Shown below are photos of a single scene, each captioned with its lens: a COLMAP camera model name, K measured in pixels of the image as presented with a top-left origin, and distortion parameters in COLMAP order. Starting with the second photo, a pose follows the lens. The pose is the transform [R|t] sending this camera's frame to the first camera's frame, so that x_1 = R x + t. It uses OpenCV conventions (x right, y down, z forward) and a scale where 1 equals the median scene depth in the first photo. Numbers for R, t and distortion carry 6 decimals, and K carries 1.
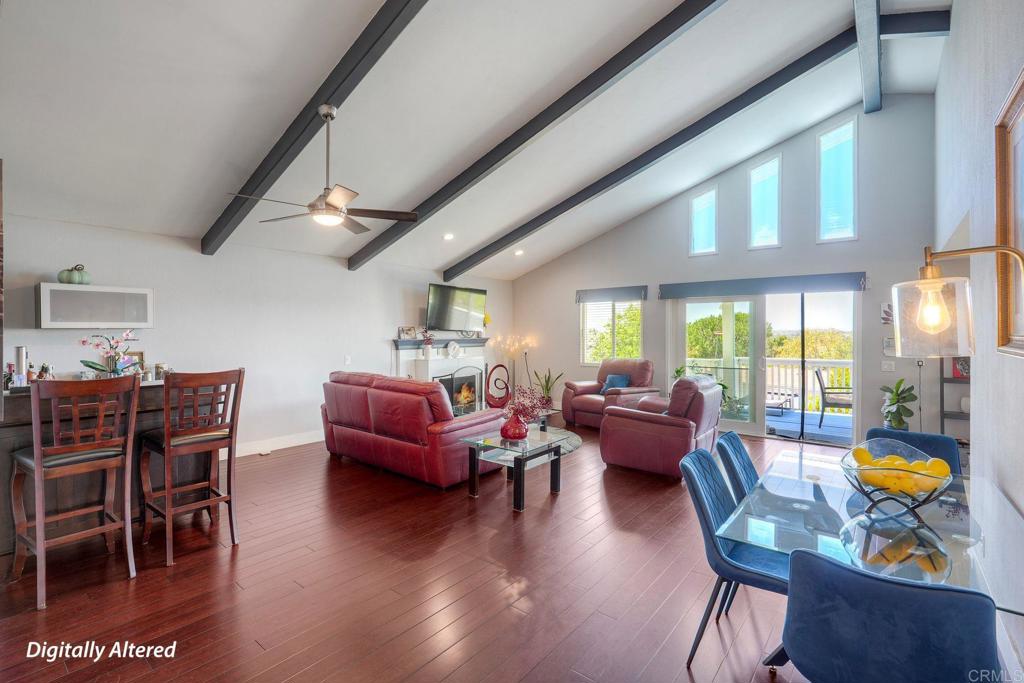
lens RADIAL K [[455.0, 0, 513.0], [0, 455.0, 337.5], [0, 0, 1]] dist [-0.007076, 0.001653]
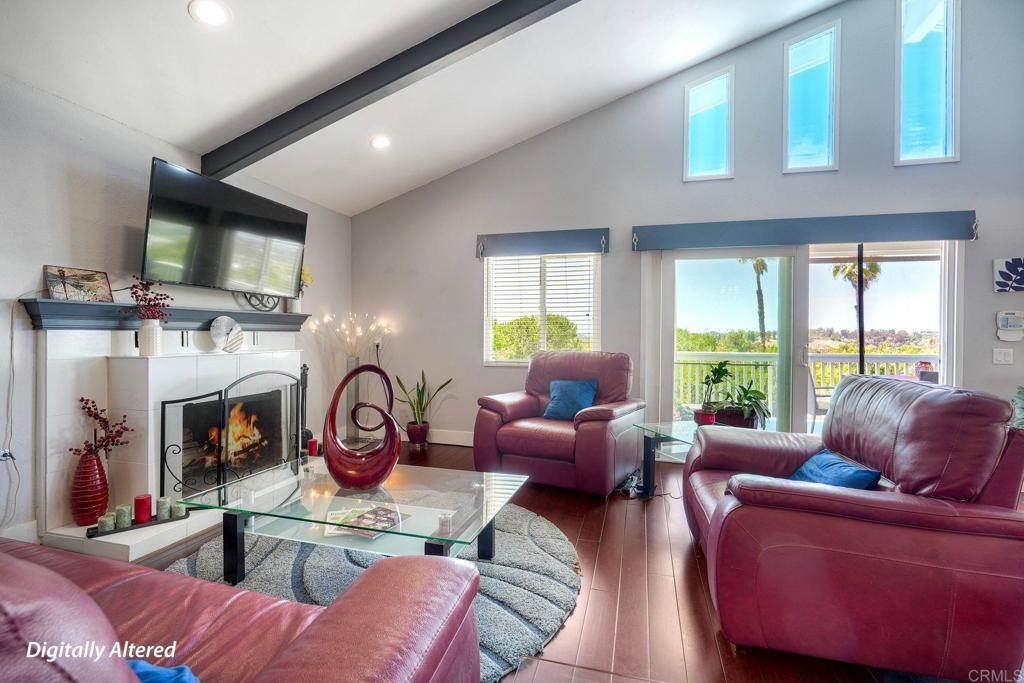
lens RADIAL K [[450.9, 0, 510.0], [0, 450.9, 336.7], [0, 0, 1]] dist [0.005056, 0.000118]
pose [[0.910599, 0.009024, 0.413192, -0.064445], [-0.006628, 0.999952, -0.007231, 0.031800], [-0.413237, 0.003846, 0.910615, 0.512350]]
